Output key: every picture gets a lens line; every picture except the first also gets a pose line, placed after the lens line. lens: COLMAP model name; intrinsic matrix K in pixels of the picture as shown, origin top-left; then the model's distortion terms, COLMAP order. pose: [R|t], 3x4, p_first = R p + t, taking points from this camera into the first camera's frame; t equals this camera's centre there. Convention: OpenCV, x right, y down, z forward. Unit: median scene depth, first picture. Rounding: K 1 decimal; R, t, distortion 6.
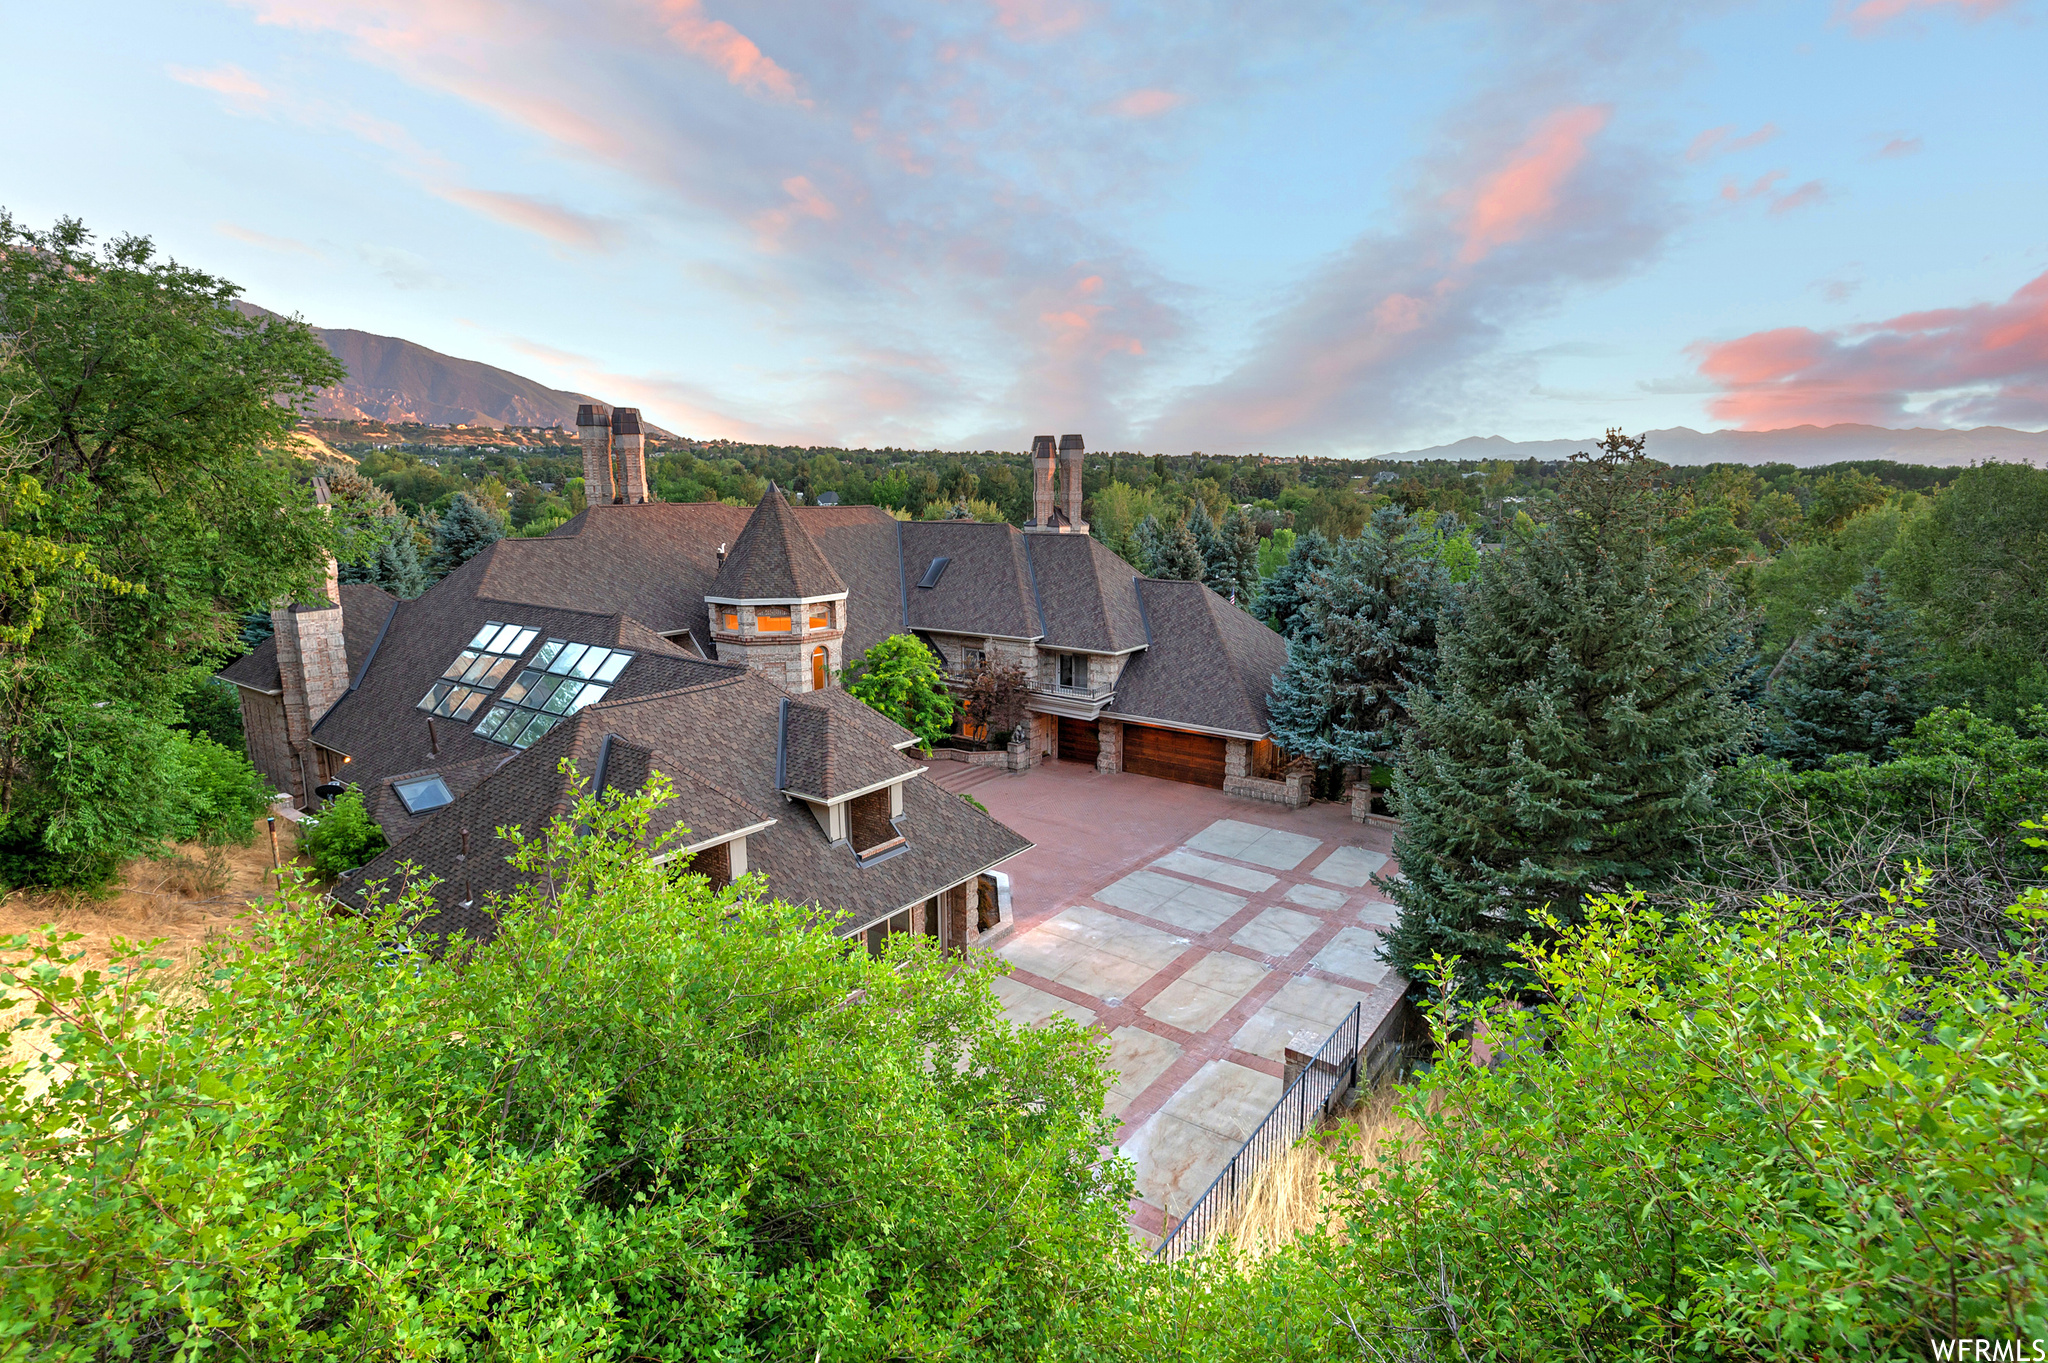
lens RADIAL K [[974.5, 0, 1004.1], [0, 974.5, 726.0], [0, 0, 1]] dist [0.016365, -0.000917]
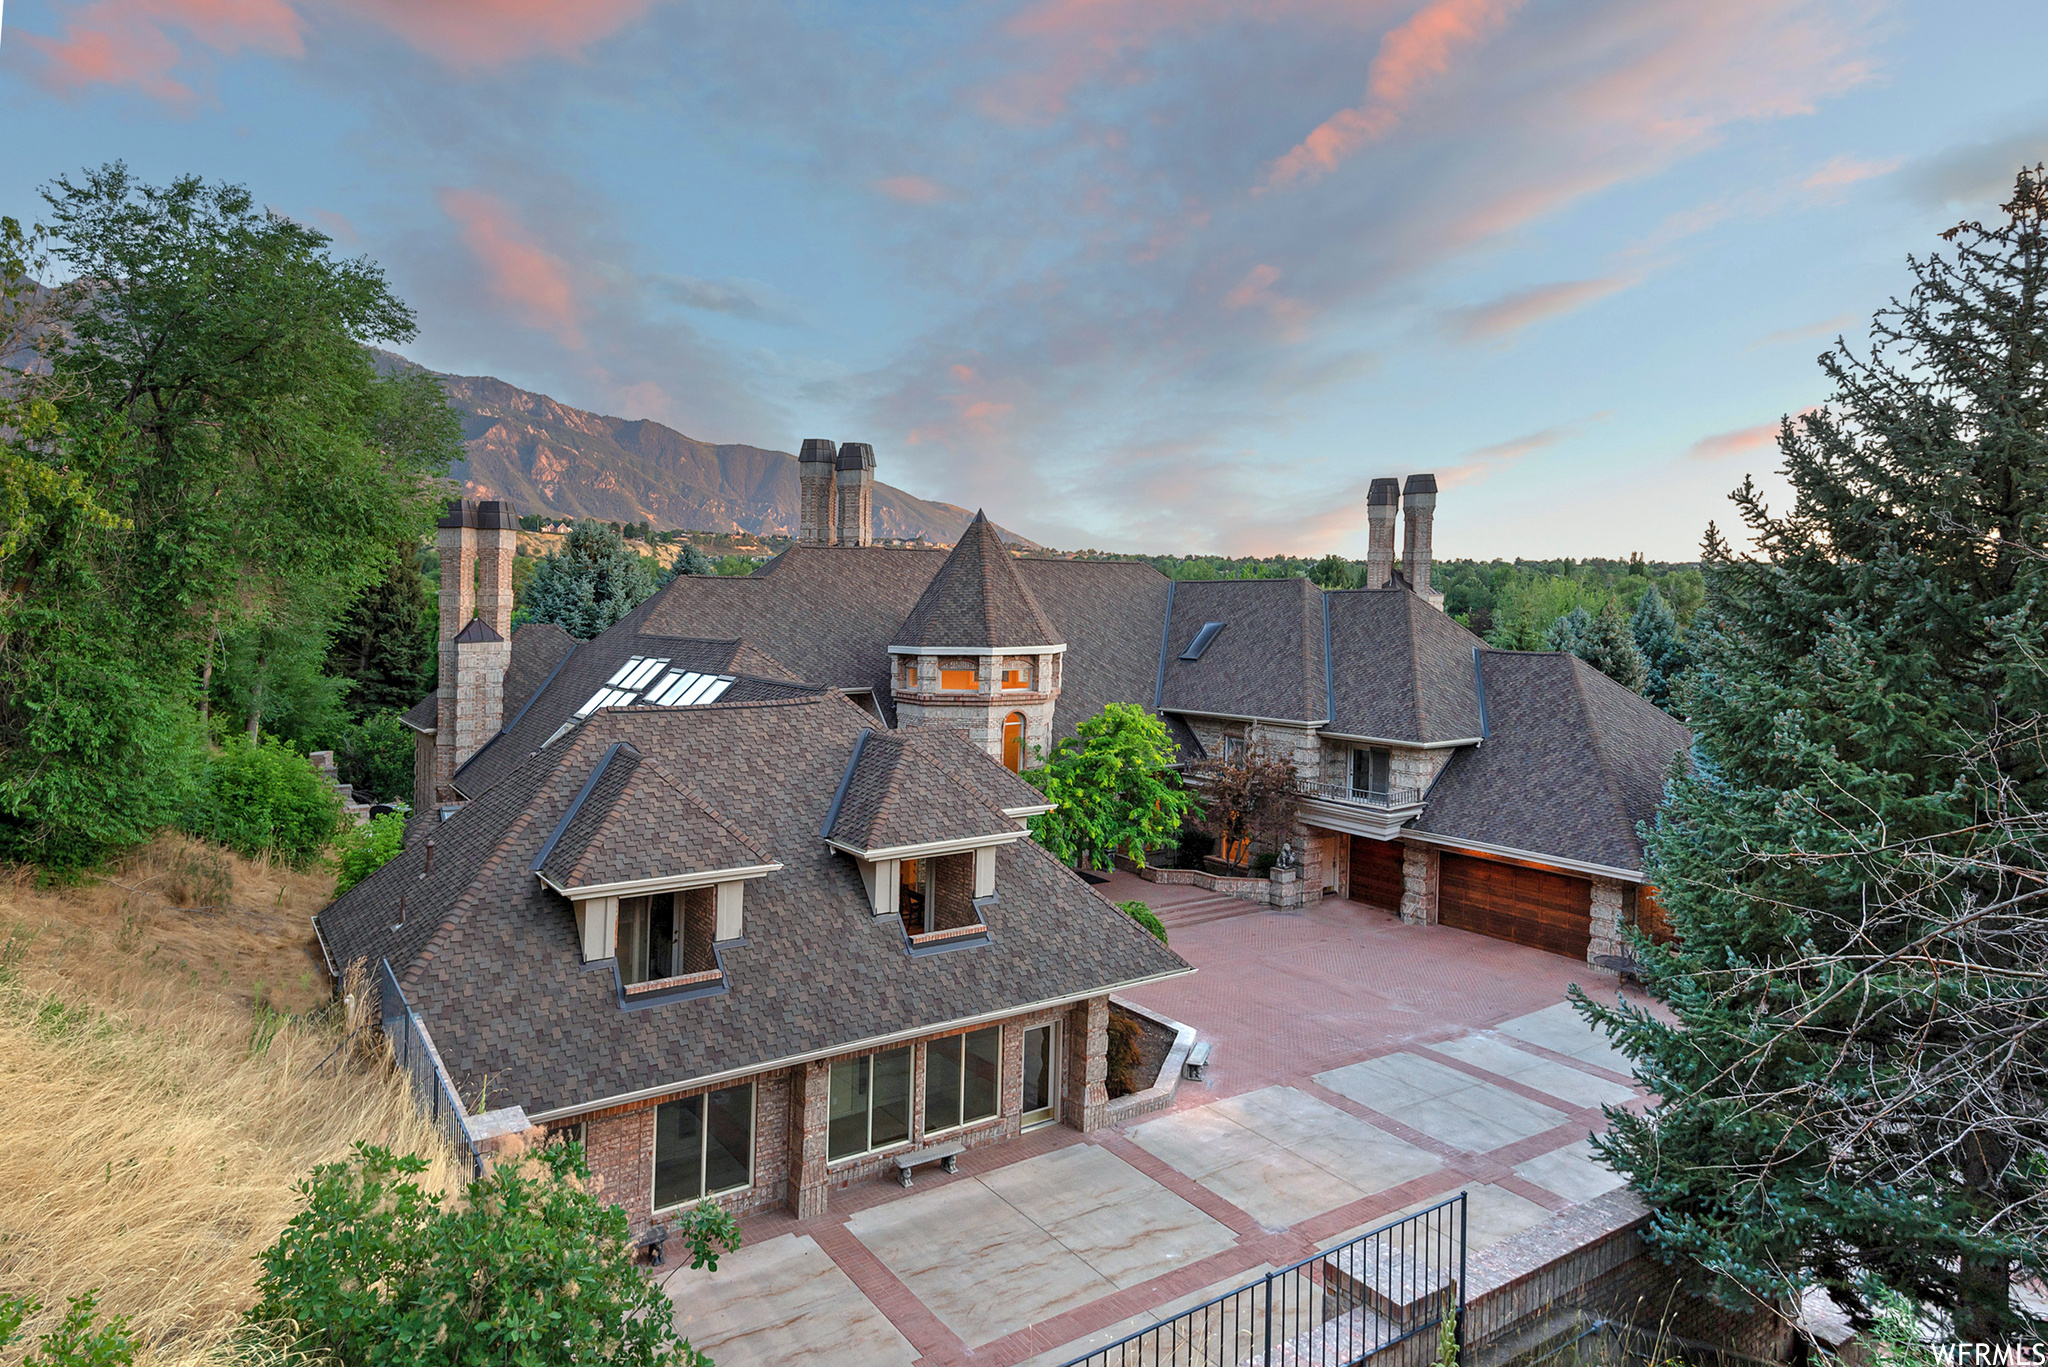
lens RADIAL K [[1222.8, 0, 1024.3], [0, 1222.8, 684.2], [0, 0, 1]] dist [0.035054, 0.002476]
pose [[0.947068, 0.036494, -0.318953, 0.127906], [-0.092396, 0.982465, -0.161941, 0.053409], [0.307450, 0.182839, 0.933833, 0.094124]]
